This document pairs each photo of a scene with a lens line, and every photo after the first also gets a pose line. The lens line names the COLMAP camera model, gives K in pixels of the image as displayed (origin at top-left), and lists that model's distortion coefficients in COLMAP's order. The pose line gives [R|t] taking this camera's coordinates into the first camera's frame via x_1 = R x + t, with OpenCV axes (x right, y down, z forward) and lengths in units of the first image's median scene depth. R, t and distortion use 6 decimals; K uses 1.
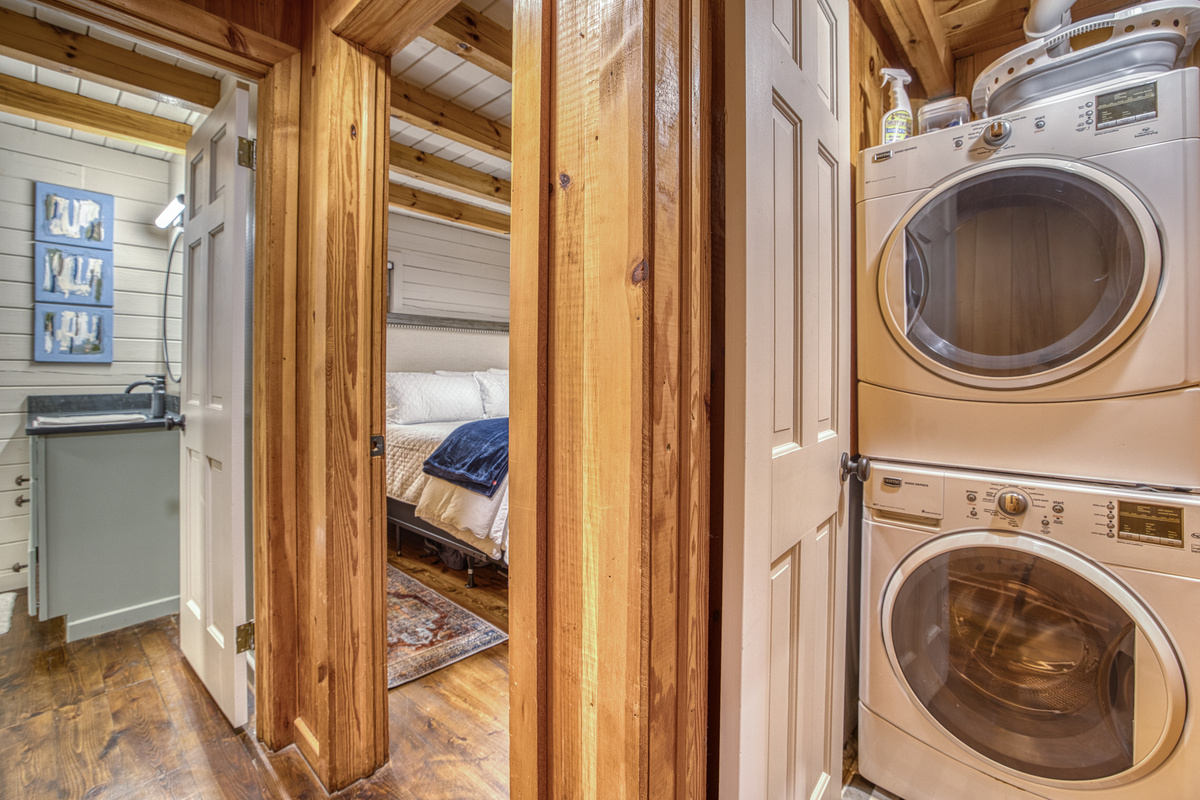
lens RADIAL K [[526.2, 0, 607.6], [0, 526.2, 373.5], [0, 0, 1]] dist [-0.044579, 0.014762]
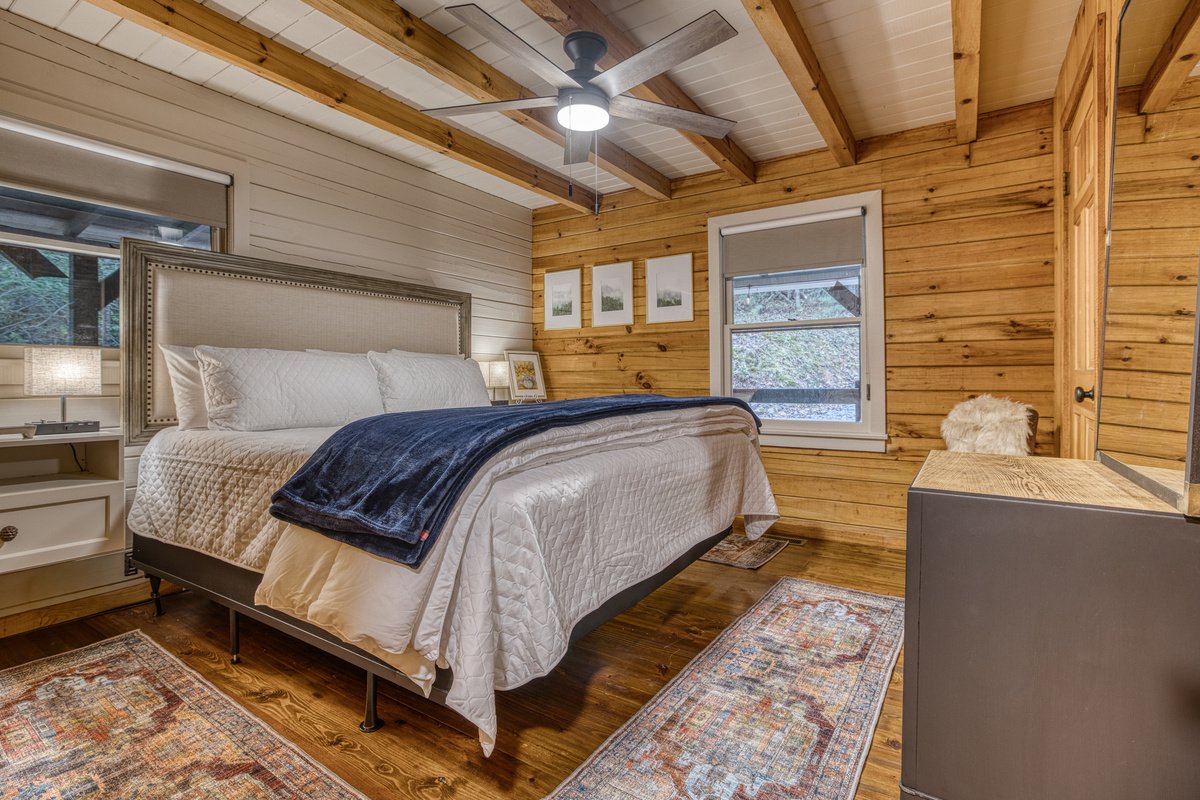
lens RADIAL K [[598.6, 0, 606.9], [0, 598.6, 373.8], [0, 0, 1]] dist [-0.021517, 0.001189]
pose [[0.990295, -0.011245, 0.138525, -0.109370], [0.012275, 0.999903, -0.006582, 0.059209], [-0.138438, 0.008219, 0.990337, 0.384840]]
